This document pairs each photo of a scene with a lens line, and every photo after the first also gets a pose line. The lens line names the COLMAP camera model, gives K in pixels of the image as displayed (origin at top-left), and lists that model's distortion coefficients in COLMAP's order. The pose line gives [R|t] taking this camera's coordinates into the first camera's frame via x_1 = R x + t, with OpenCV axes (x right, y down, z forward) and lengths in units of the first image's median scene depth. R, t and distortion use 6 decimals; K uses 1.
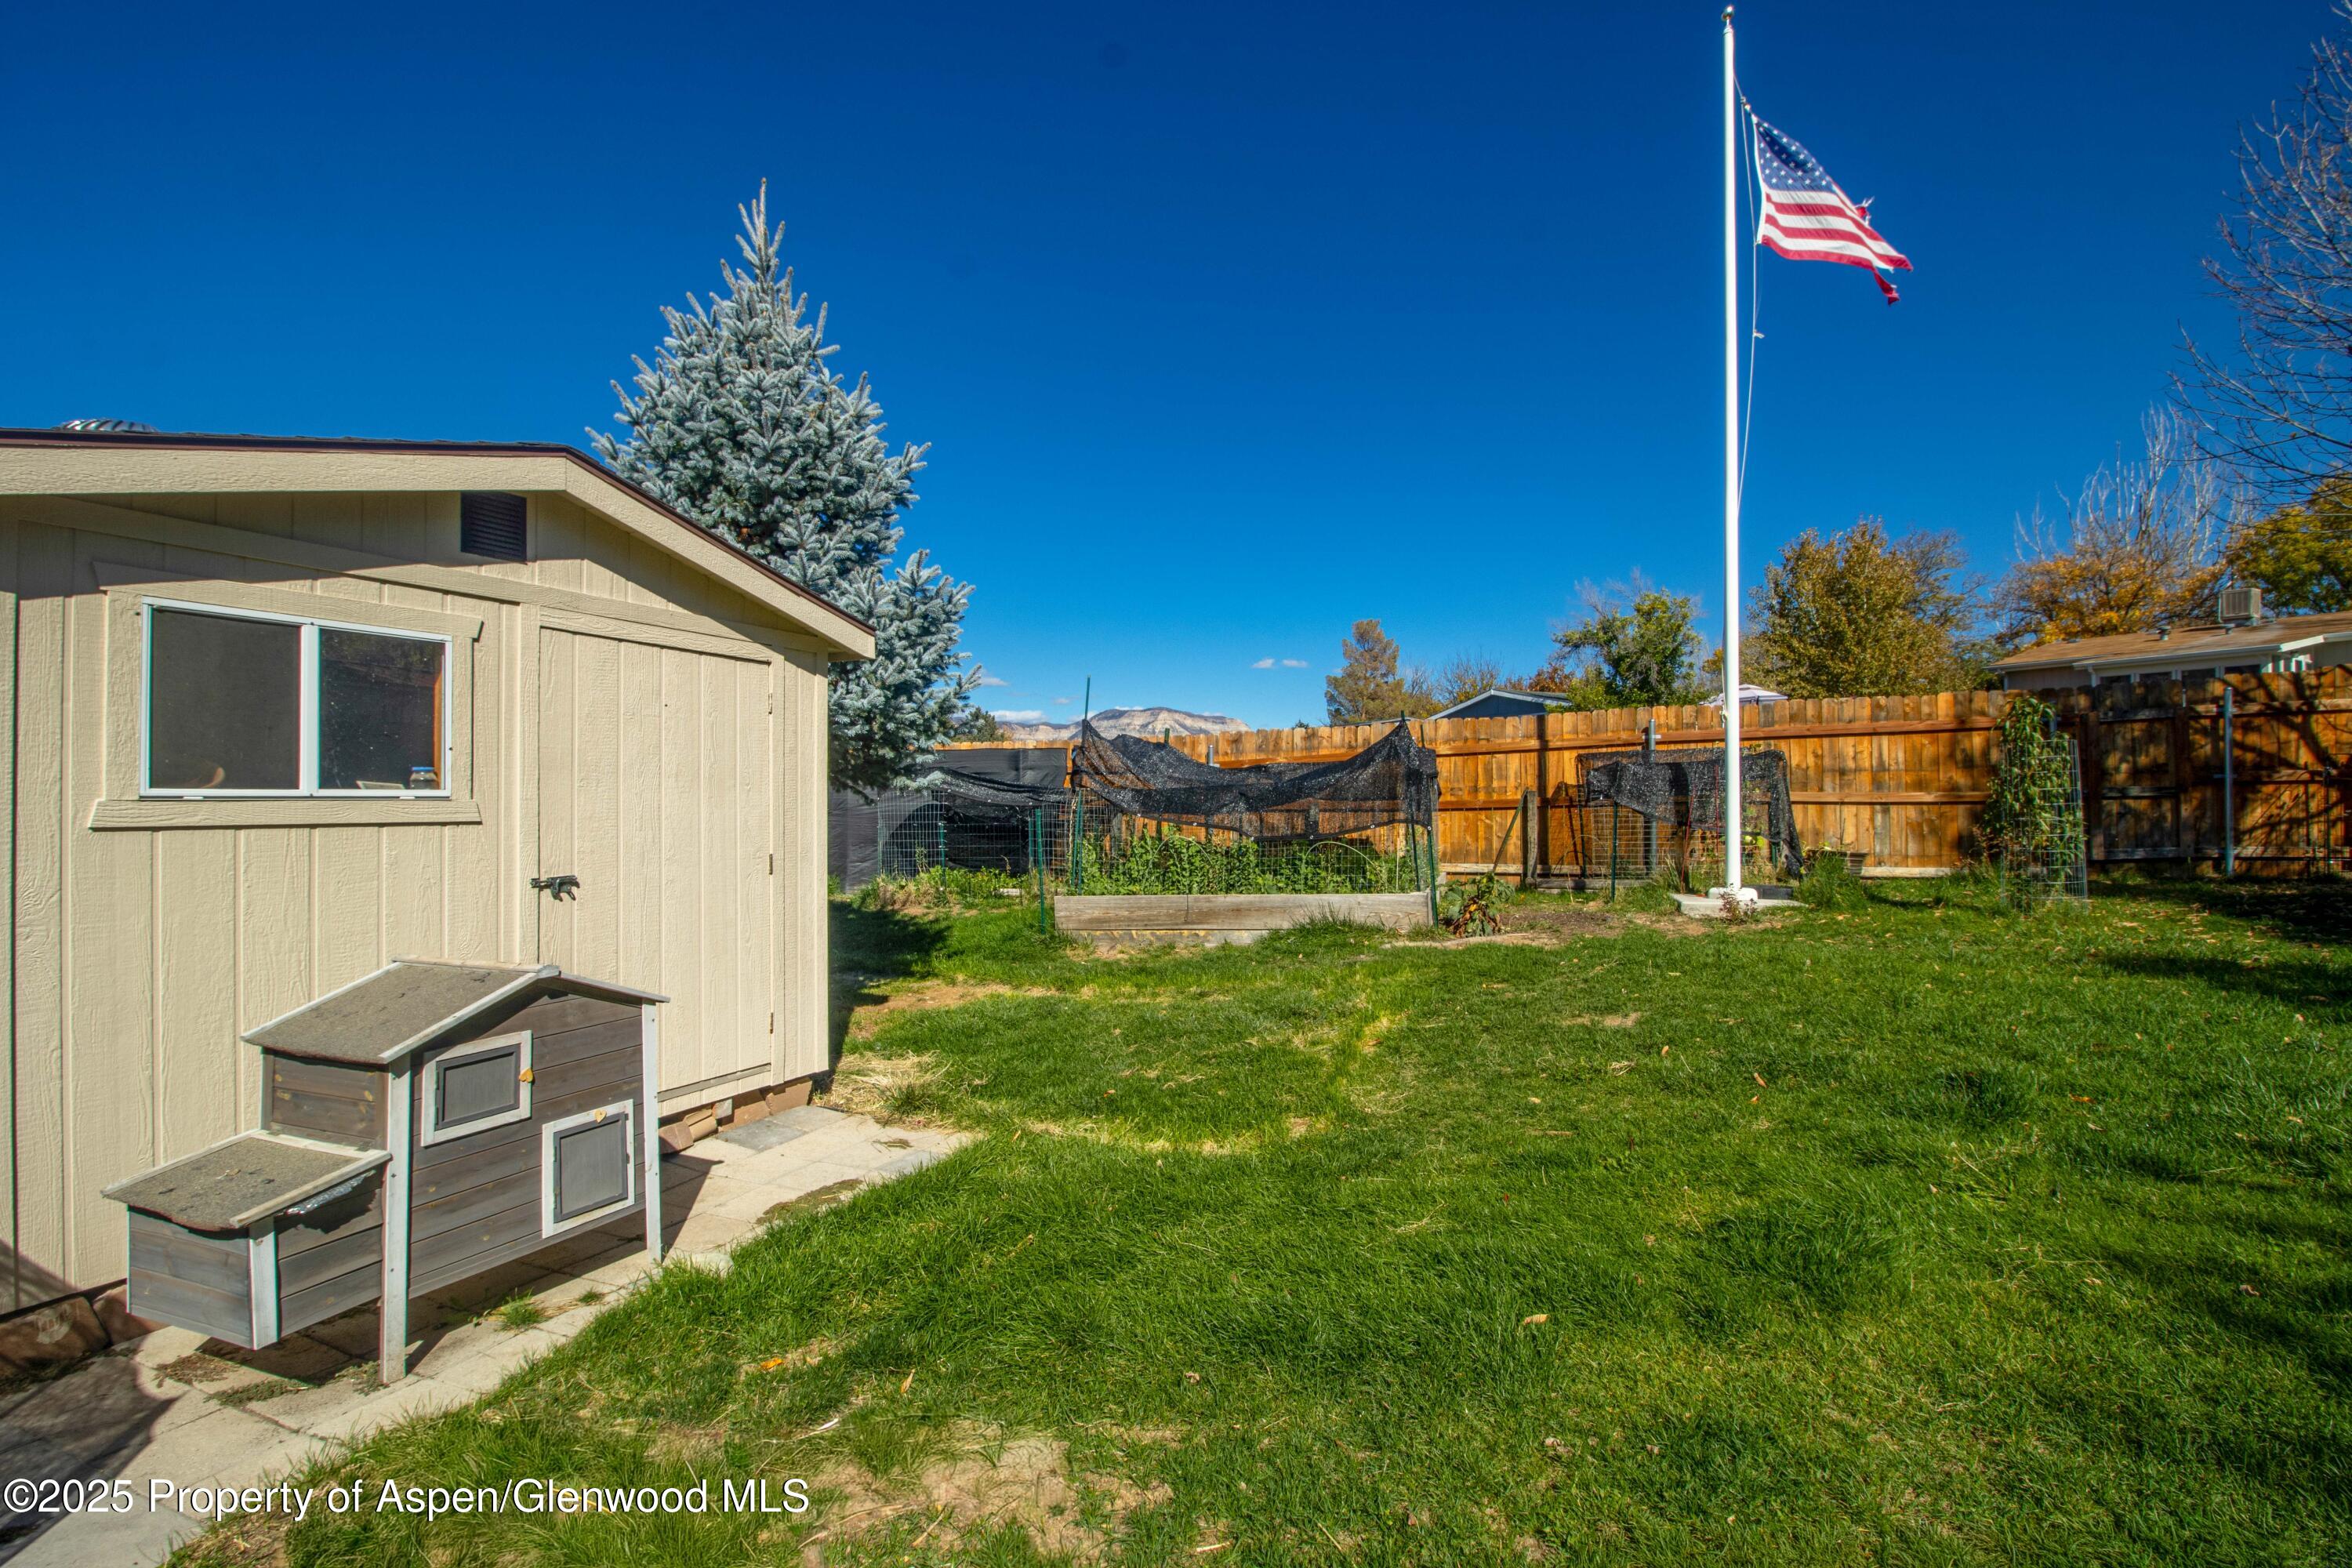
lens RADIAL K [[1128.6, 0, 1180.5], [0, 1128.6, 798.0], [0, 0, 1]] dist [0.012591, -0.001088]
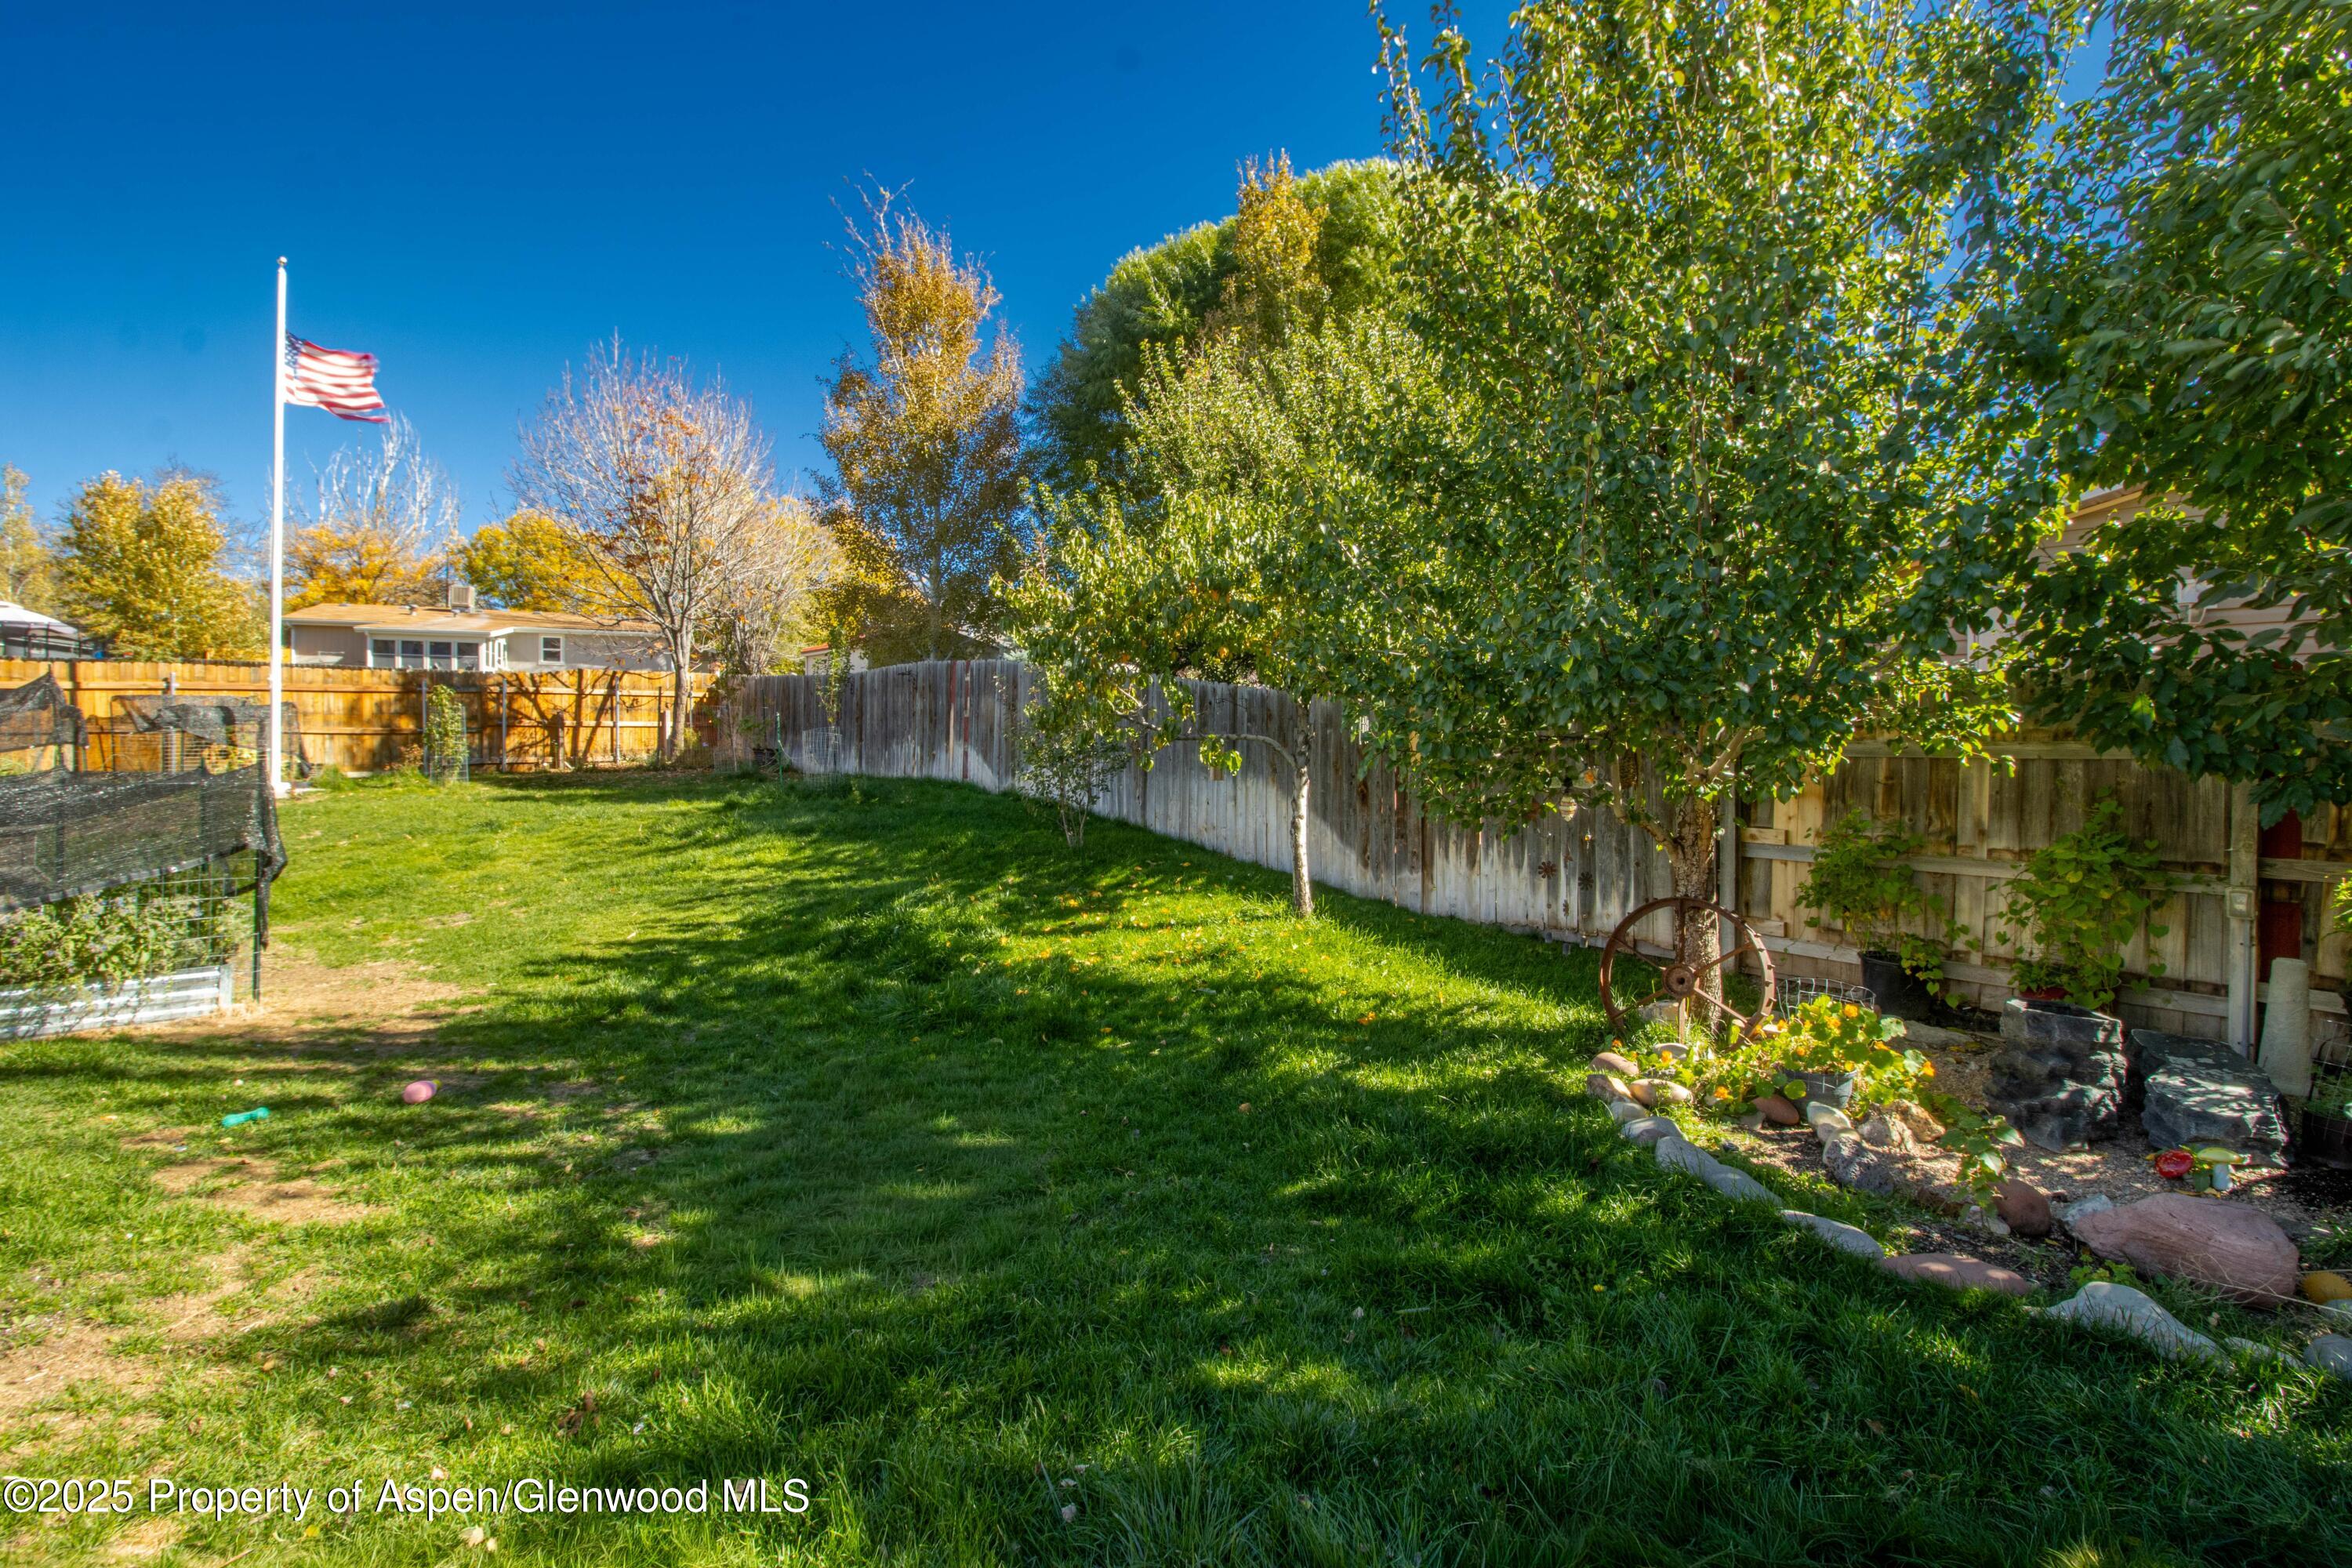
lens RADIAL K [[1128.6, 0, 1181.0], [0, 1128.6, 780.2], [0, 0, 1]] dist [0.012591, -0.001088]
pose [[0.234574, -0.025295, 0.971769, -0.372621], [-0.014242, 0.999465, 0.029454, 0.003160], [-0.971994, -0.020749, 0.234088, -0.314021]]
